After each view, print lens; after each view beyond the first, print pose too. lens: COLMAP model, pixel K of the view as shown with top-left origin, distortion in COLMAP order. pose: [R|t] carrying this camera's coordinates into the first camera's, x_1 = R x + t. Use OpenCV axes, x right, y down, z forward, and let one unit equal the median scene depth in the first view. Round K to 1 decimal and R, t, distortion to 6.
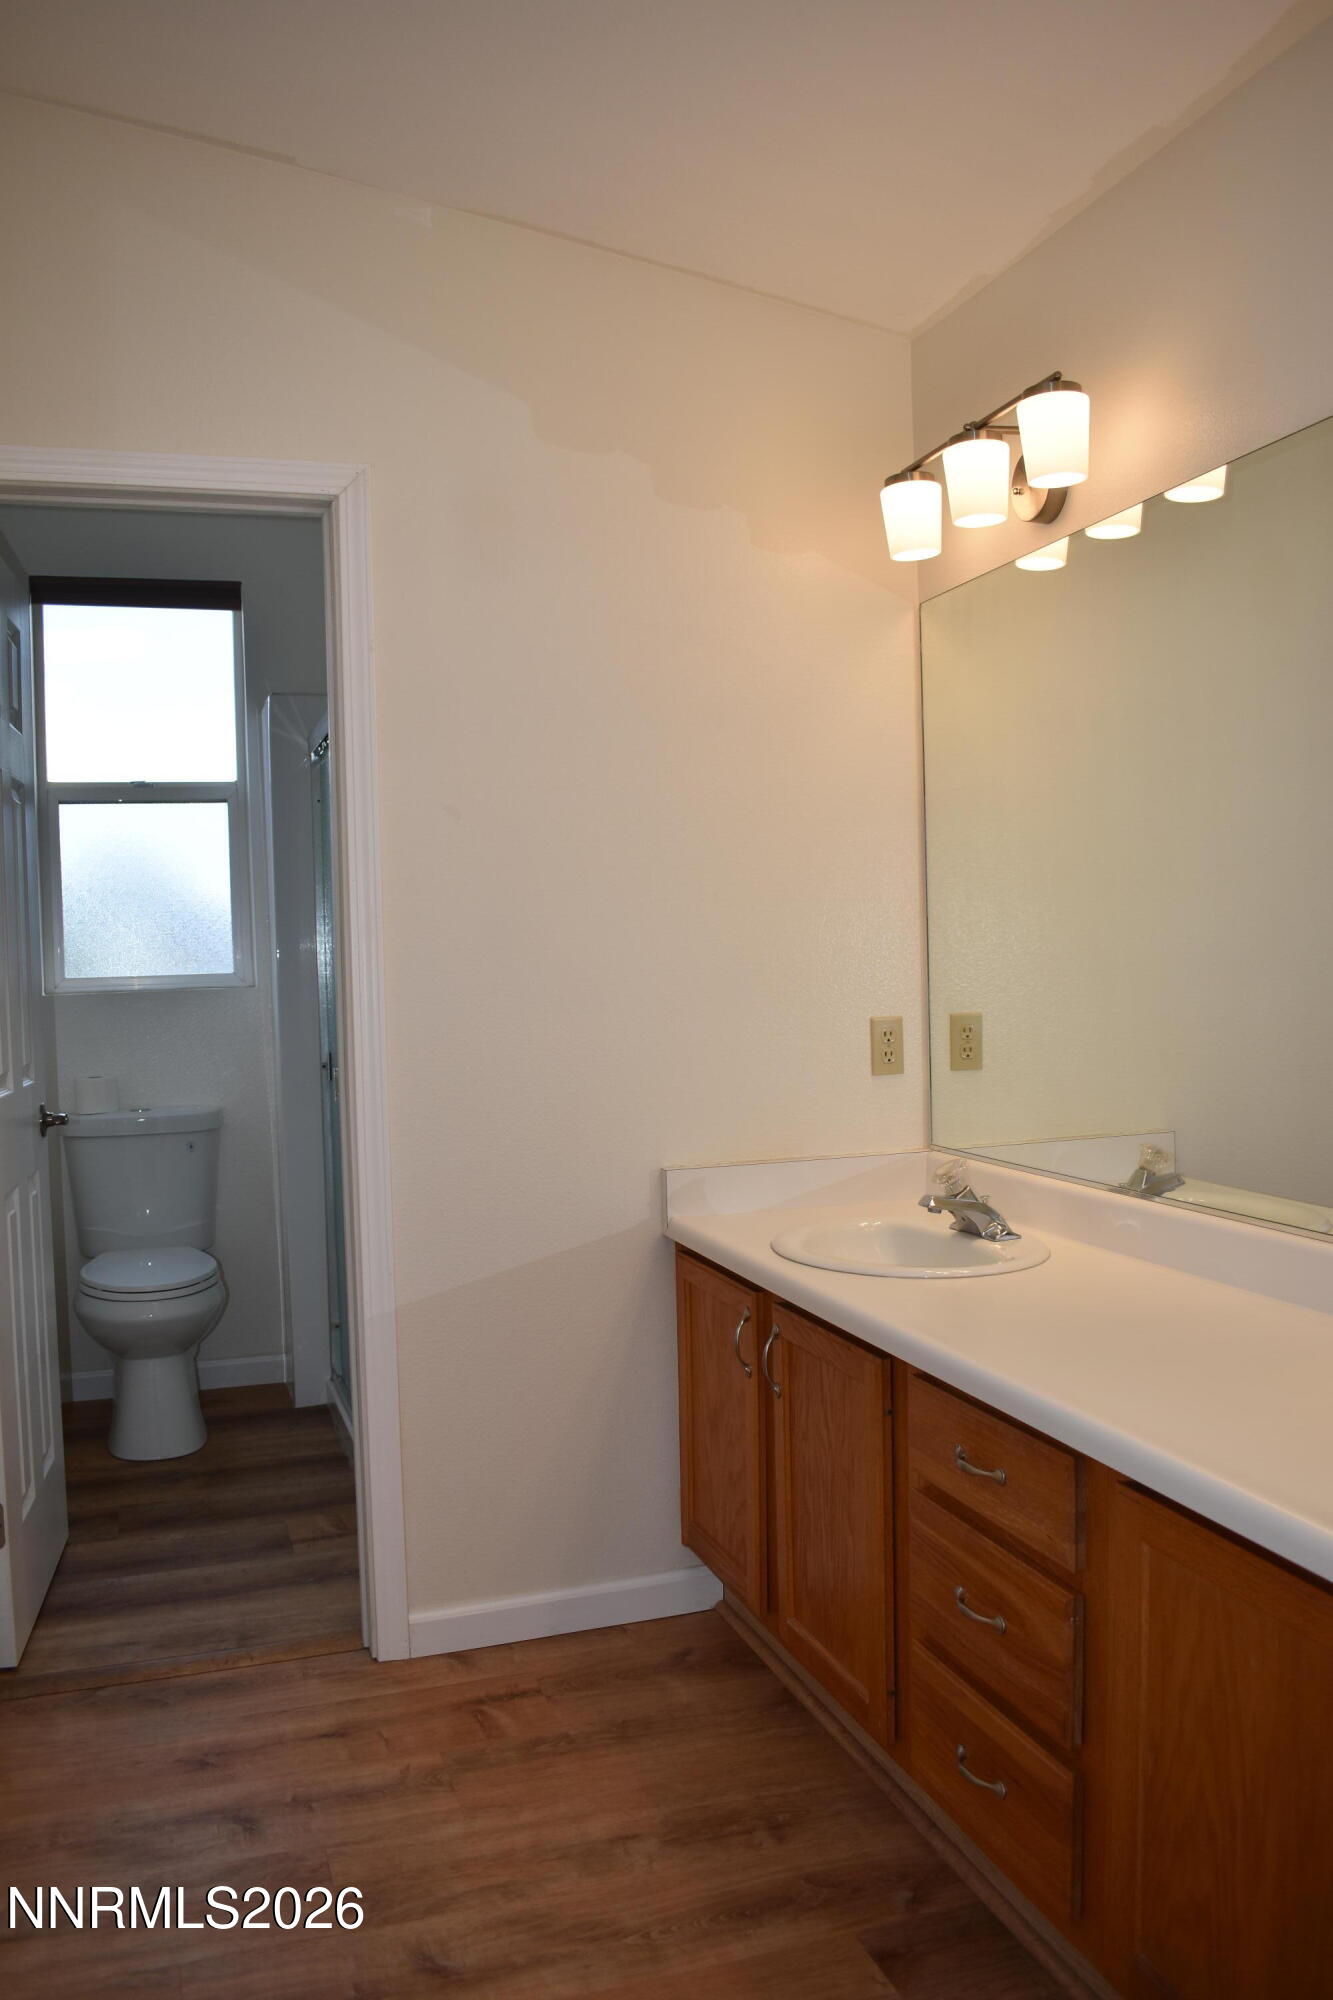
lens RADIAL K [[1555.4, 0, 678.5], [0, 1555.4, 991.5], [0, 0, 1]] dist [-0.096899, 0.013715]
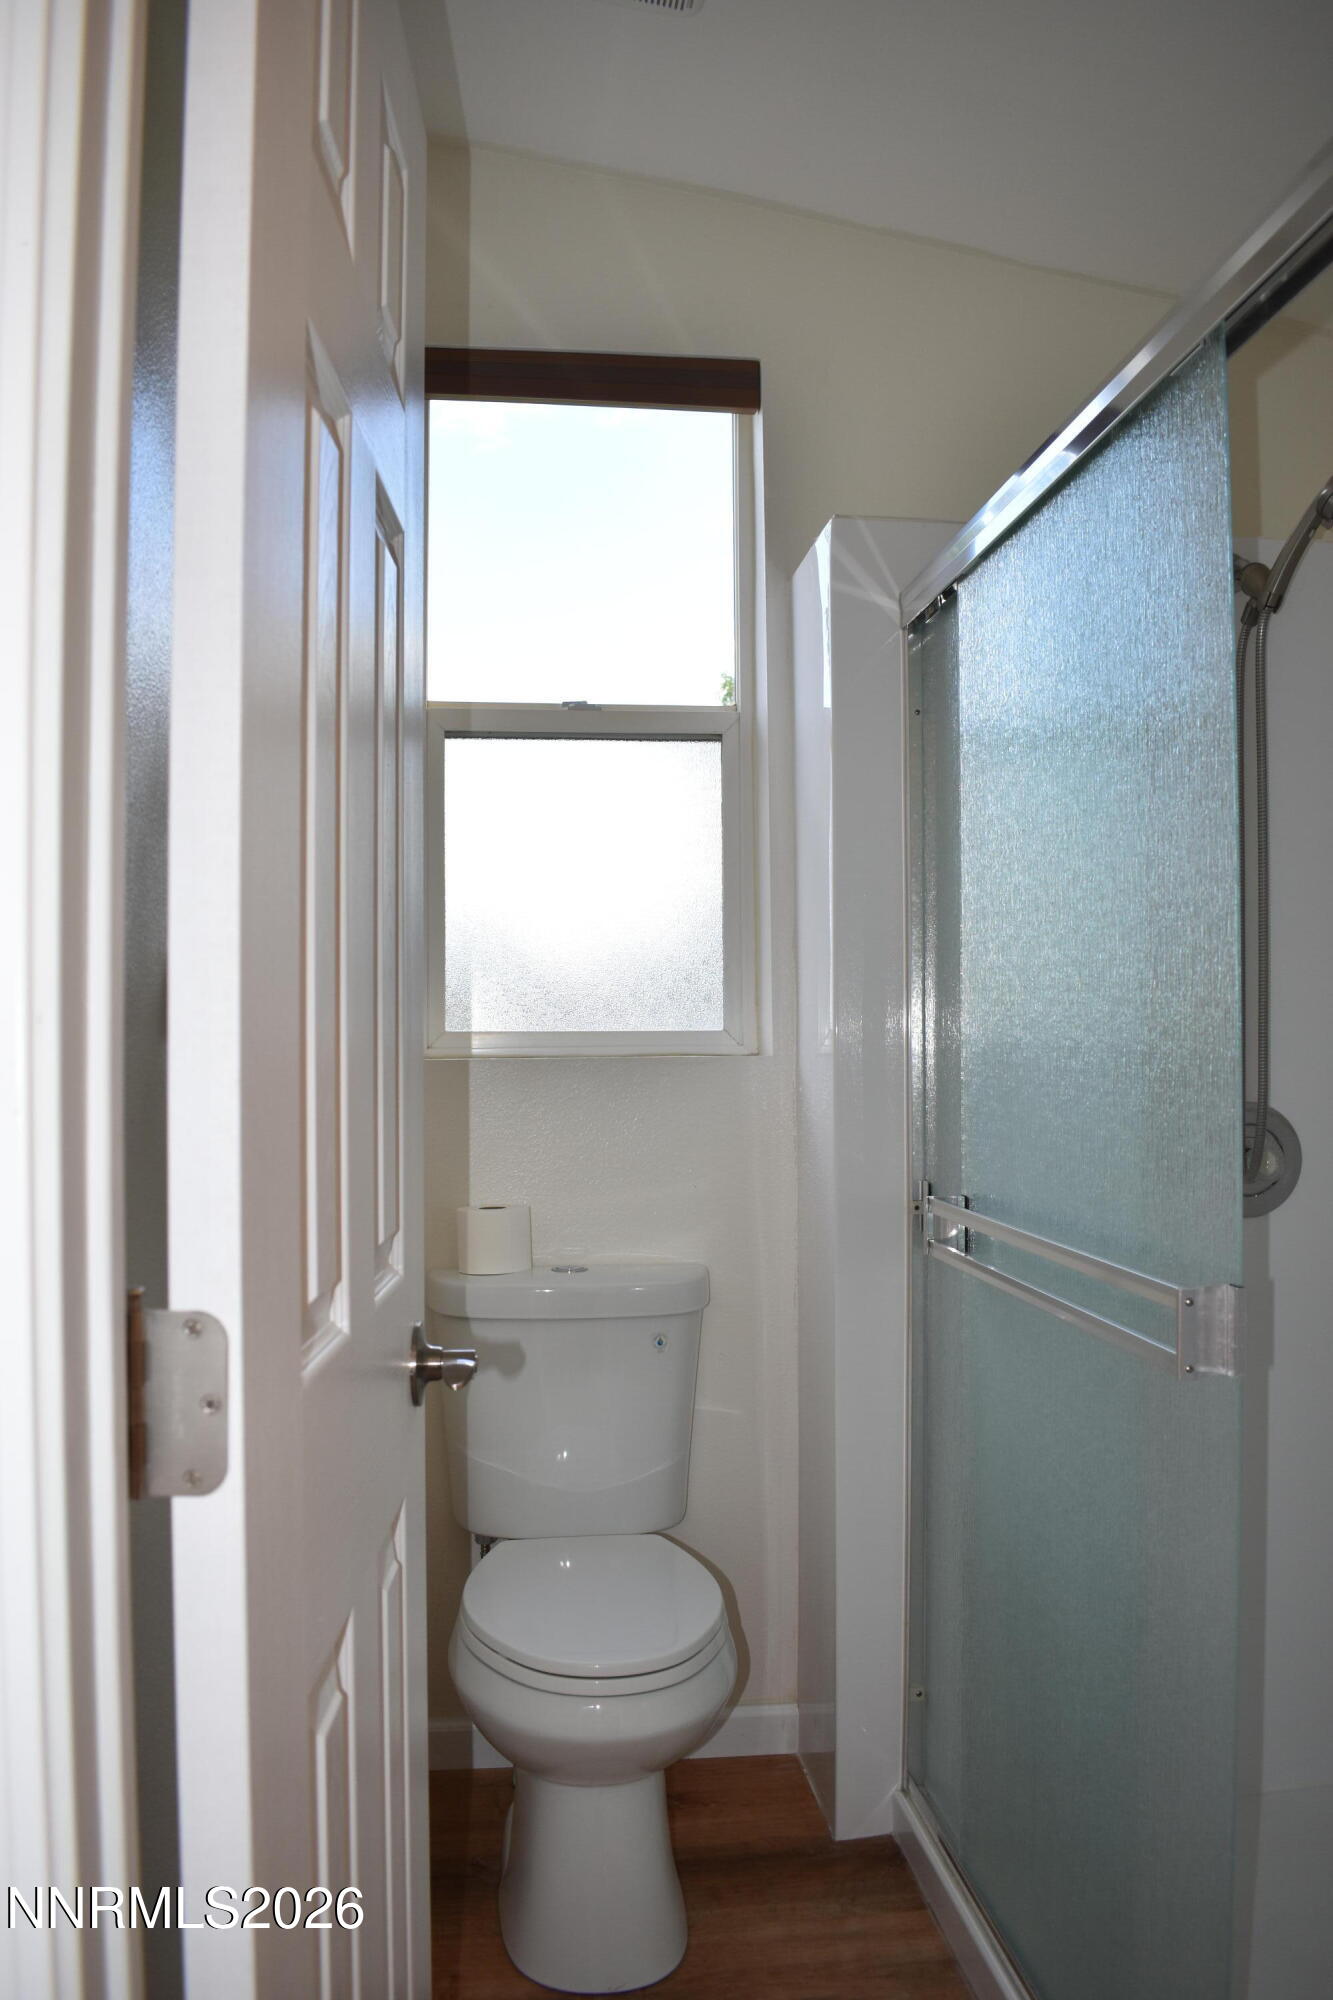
lens RADIAL K [[1555.4, 0, 653.5], [0, 1555.4, 1006.5], [0, 0, 1]] dist [-0.096899, 0.013715]
pose [[0.973748, 0.020240, -0.226727, -0.189903], [-0.026227, 0.999382, -0.023425, -0.006952], [0.226112, 0.028756, 0.973677, 0.439711]]
